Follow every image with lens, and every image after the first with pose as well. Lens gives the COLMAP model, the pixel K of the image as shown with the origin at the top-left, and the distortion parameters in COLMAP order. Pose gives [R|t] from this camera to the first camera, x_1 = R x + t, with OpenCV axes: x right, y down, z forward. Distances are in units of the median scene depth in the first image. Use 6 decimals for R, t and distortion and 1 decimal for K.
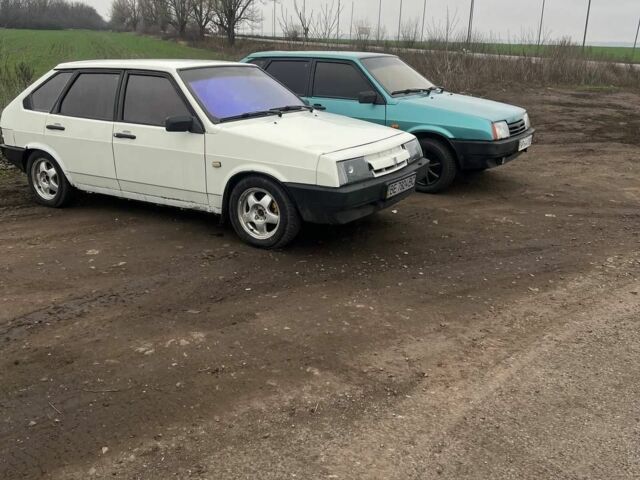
lens RADIAL K [[643.5, 0, 320.0], [0, 643.5, 240.0], [0, 0, 1]] dist [0.106033, -0.240888]
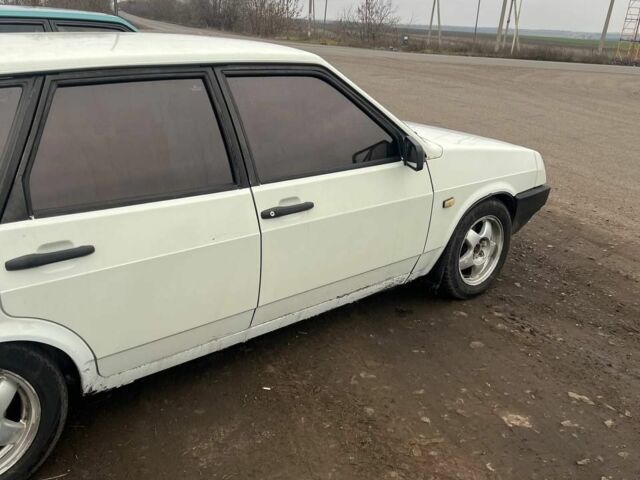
lens RADIAL K [[643.5, 0, 320.0], [0, 643.5, 240.0], [0, 0, 1]] dist [0.106033, -0.240888]
pose [[0.249517, -0.298798, 0.921119, -0.719530], [0.248723, 0.939070, 0.237245, -0.240644], [-0.935884, 0.169907, 0.308632, 0.826656]]
